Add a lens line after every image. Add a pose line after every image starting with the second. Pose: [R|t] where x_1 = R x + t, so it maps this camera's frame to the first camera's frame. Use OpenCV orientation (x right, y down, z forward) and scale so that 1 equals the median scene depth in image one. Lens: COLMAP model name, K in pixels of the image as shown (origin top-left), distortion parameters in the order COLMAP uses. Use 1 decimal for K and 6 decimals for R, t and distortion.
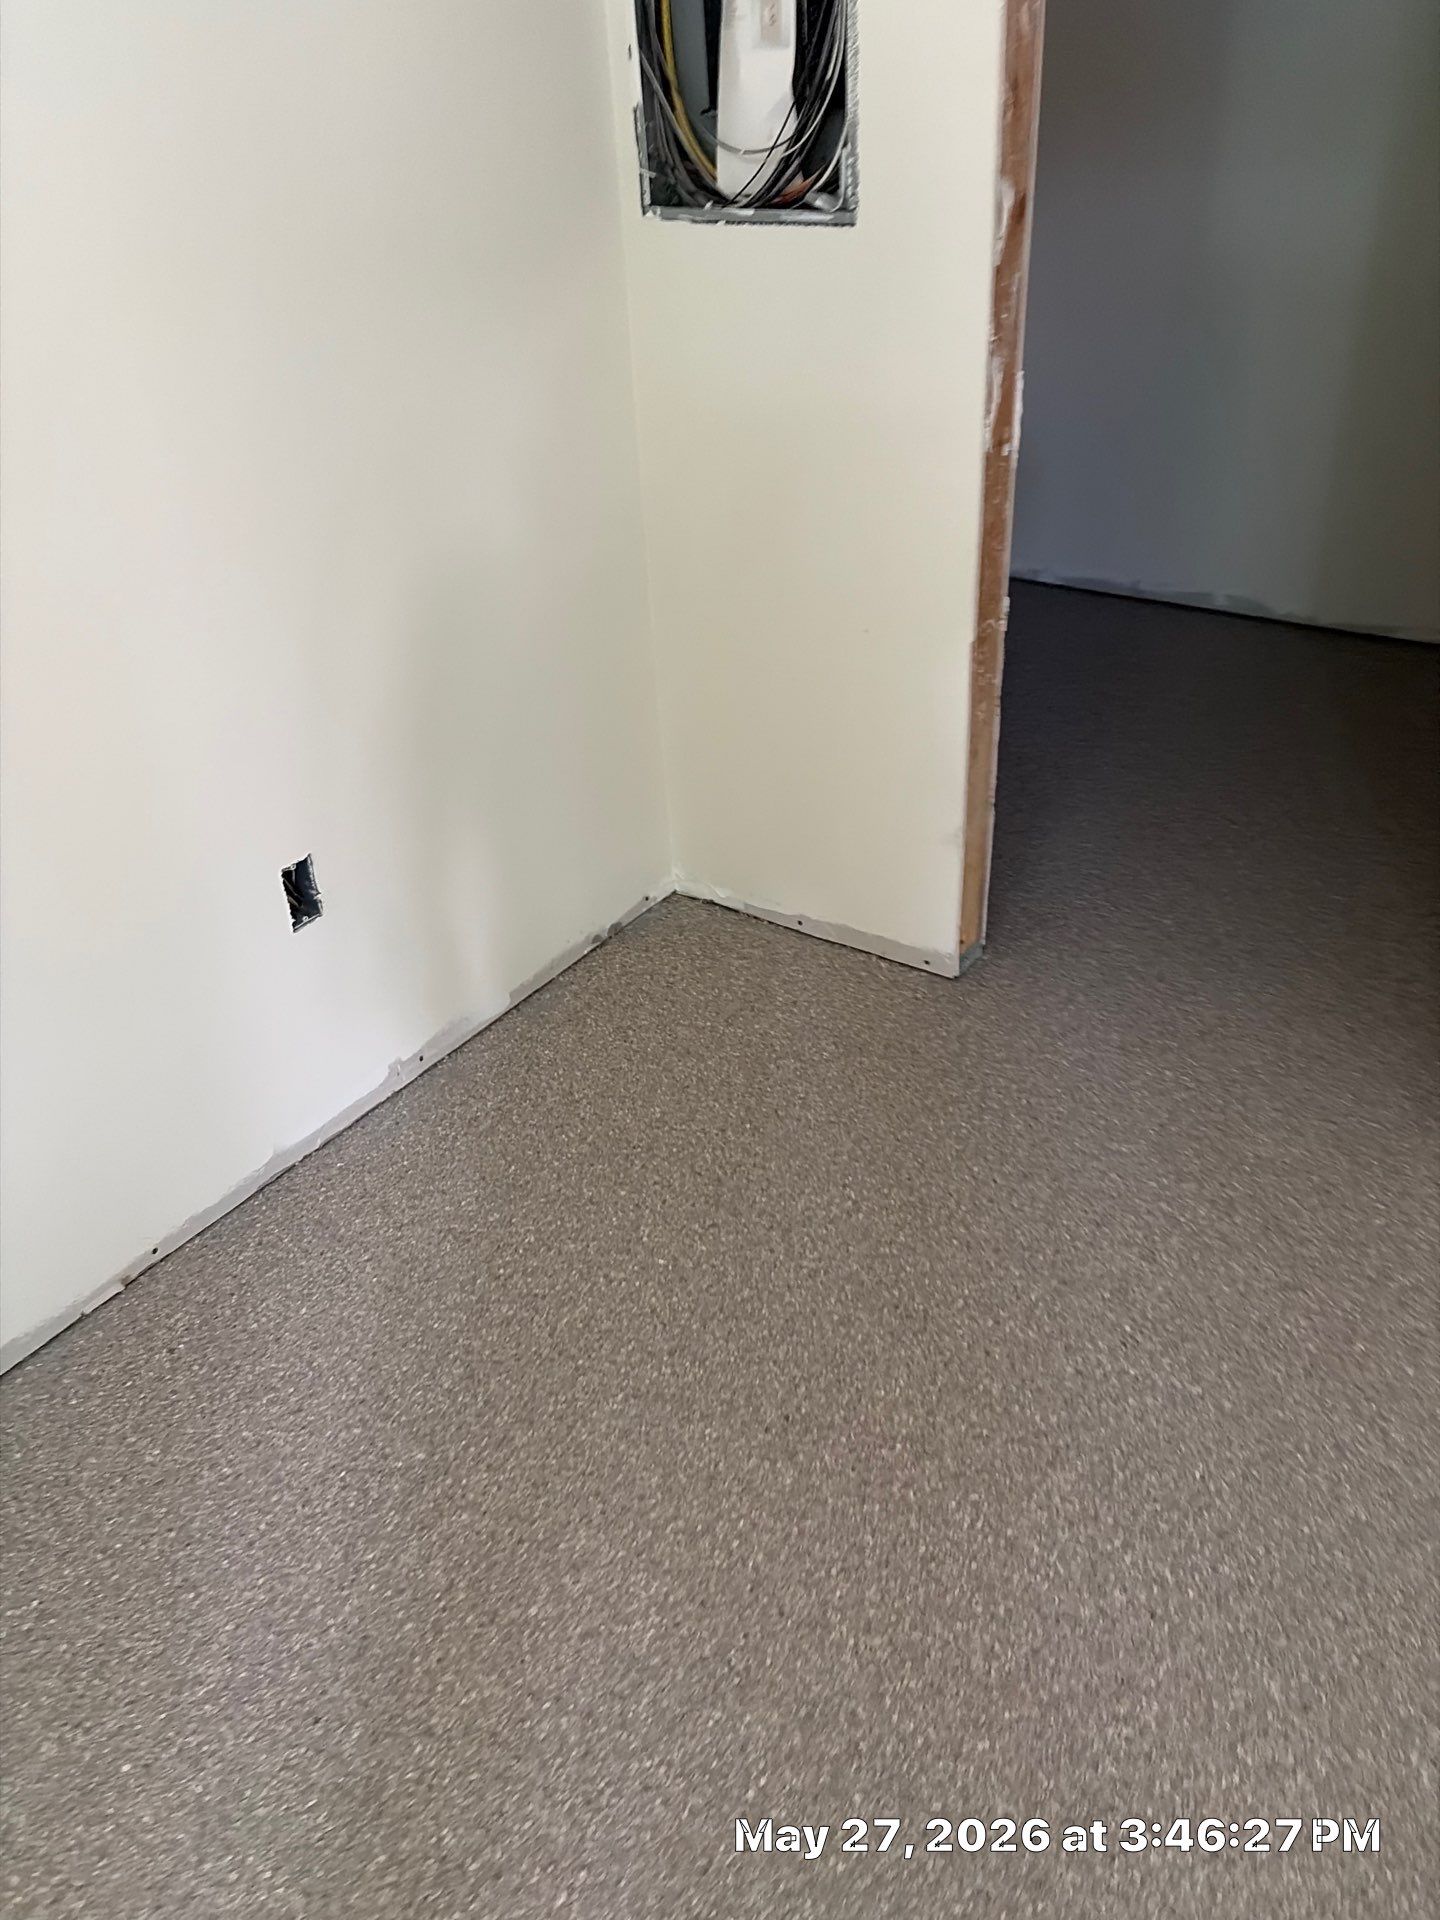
lens RADIAL K [[1449.2, 0, 715.3], [0, 1449.2, 959.4], [0, 0, 1]] dist [0.042005, -0.047047]
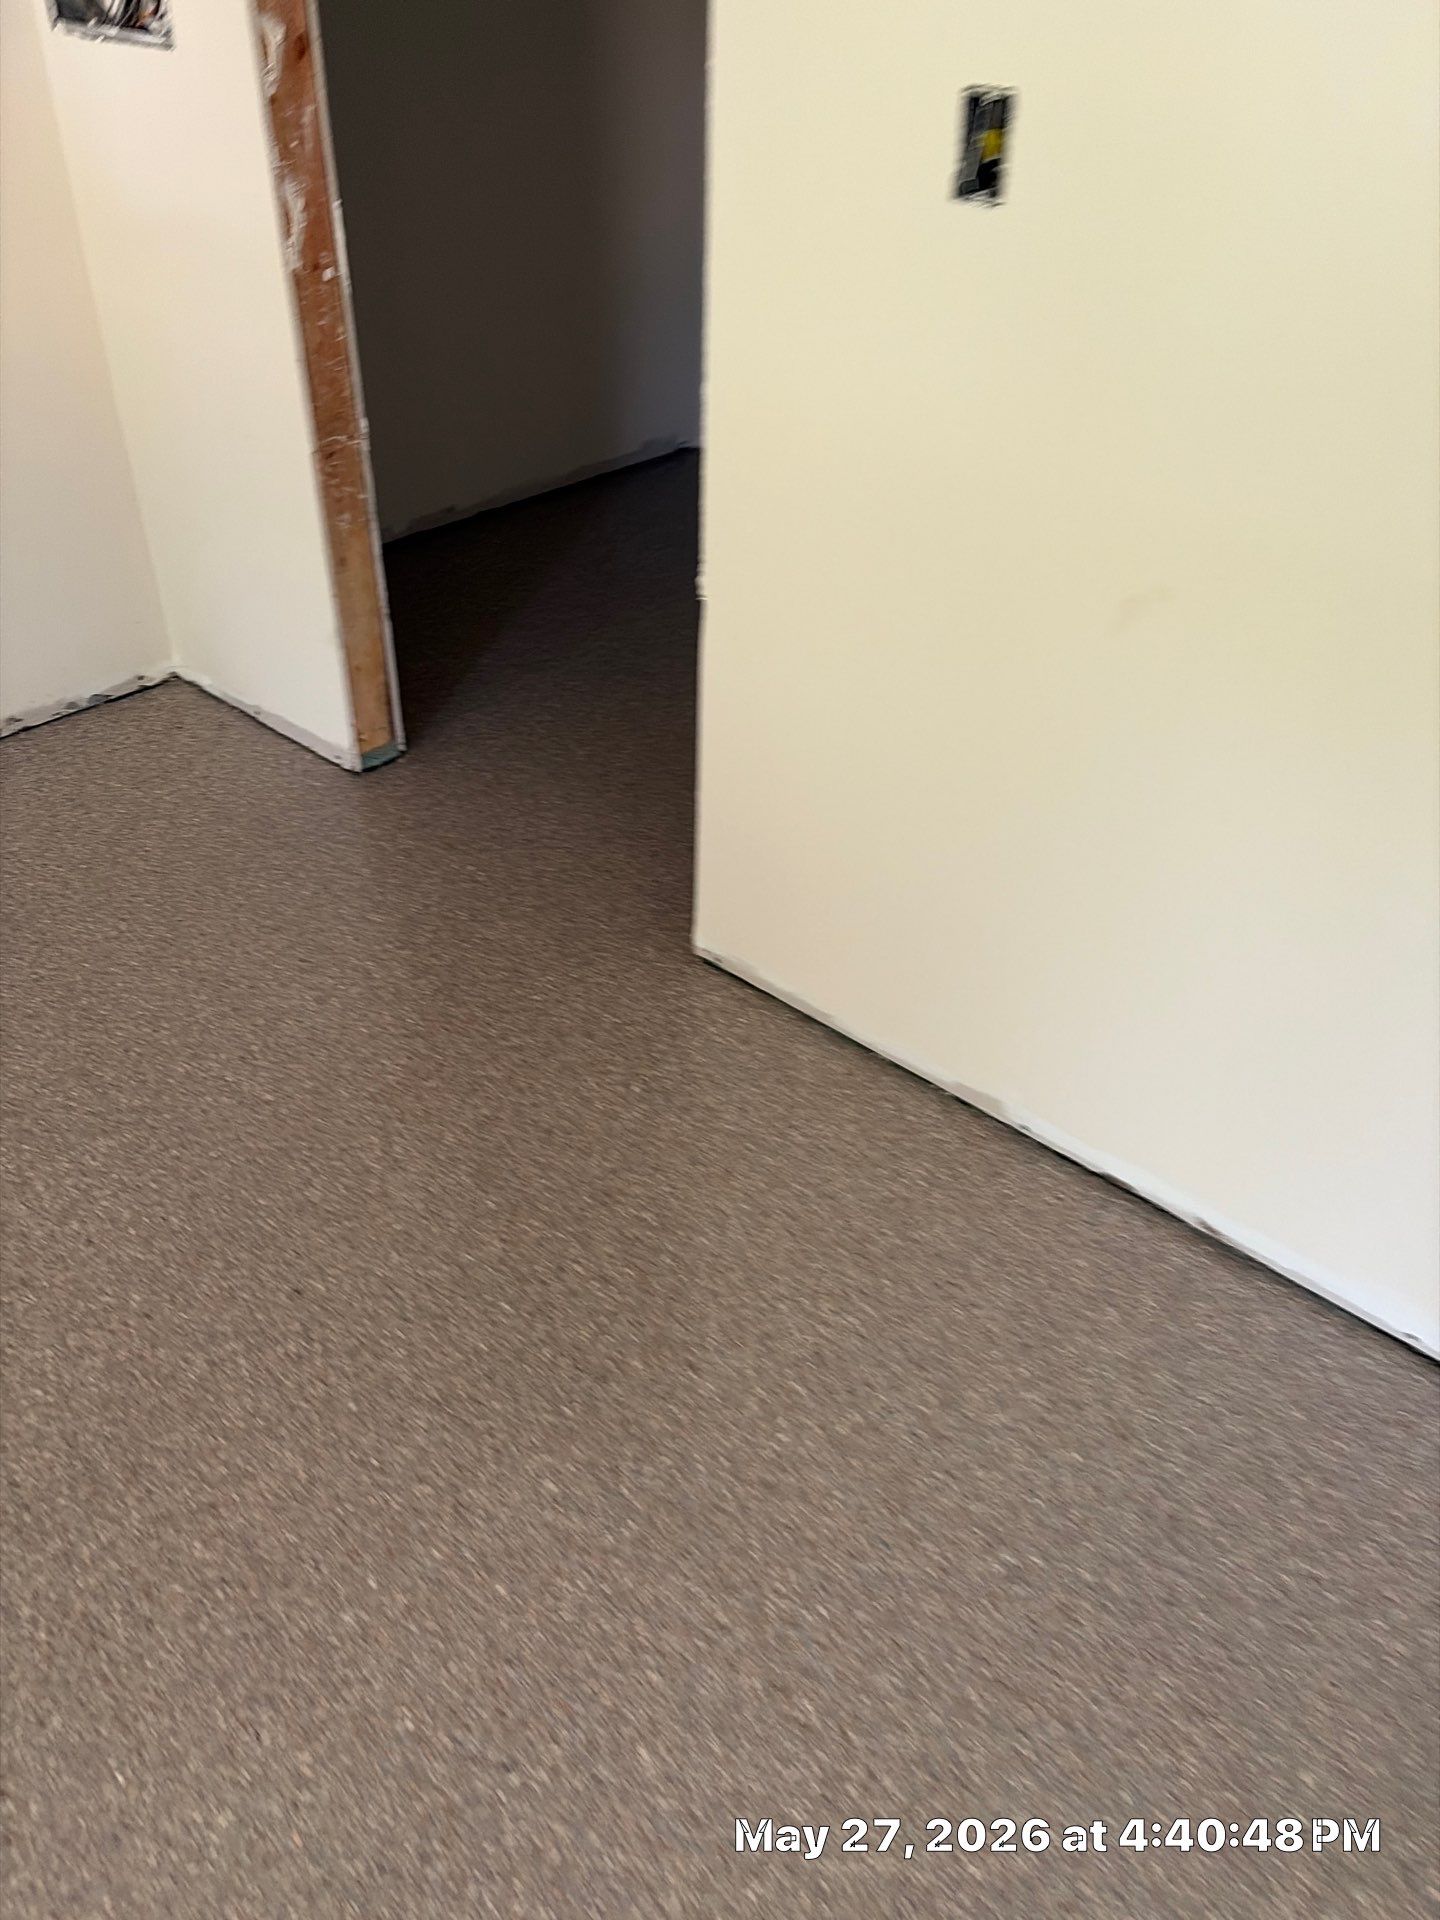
lens RADIAL K [[1449.2, 0, 724.9], [0, 1449.2, 959.1], [0, 0, 1]] dist [0.042005, -0.047047]
pose [[0.991110, 0.124474, -0.046985, 0.569716], [-0.121092, 0.990239, 0.069022, 0.046932], [0.055118, -0.062719, 0.996508, -0.108253]]
